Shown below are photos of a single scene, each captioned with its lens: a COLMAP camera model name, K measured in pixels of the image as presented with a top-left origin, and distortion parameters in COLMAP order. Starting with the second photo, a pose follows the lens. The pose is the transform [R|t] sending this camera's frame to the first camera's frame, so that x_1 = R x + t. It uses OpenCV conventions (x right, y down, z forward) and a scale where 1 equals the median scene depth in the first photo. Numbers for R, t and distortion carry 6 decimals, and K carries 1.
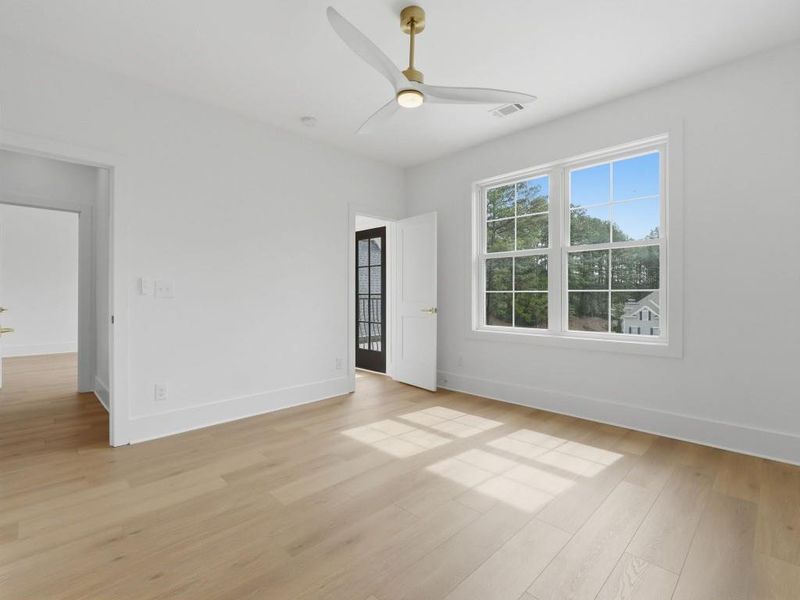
lens RADIAL K [[380.5, 0, 402.0], [0, 380.5, 298.8], [0, 0, 1]] dist [0.001510, -0.001204]
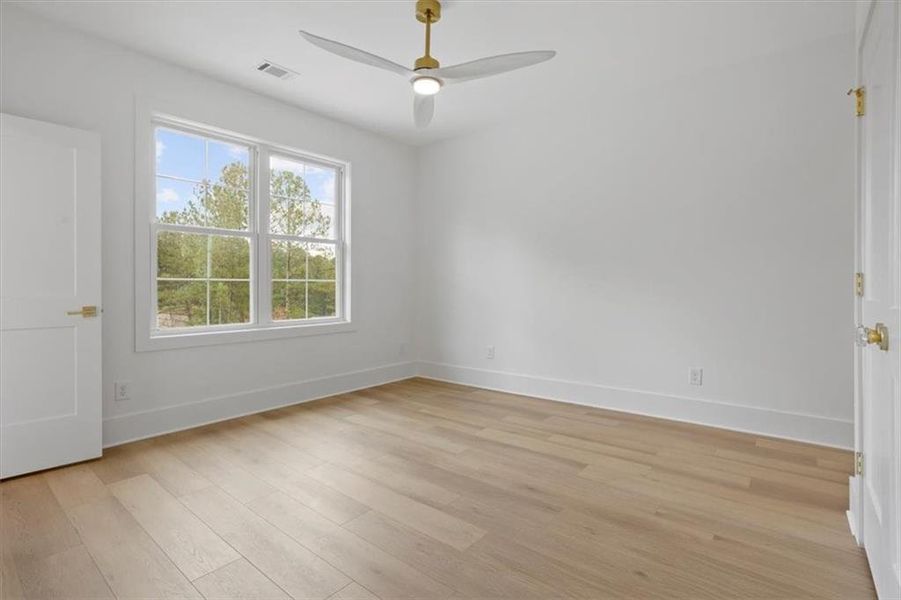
lens RADIAL K [[435.5, 0, 451.9], [0, 435.5, 290.9], [0, 0, 1]] dist [-0.033805, 0.011402]
pose [[-0.110227, -0.009381, 0.993862, -0.686171], [0.013877, 0.999843, 0.010977, 0.001044], [-0.993810, 0.015002, -0.110079, 0.652391]]
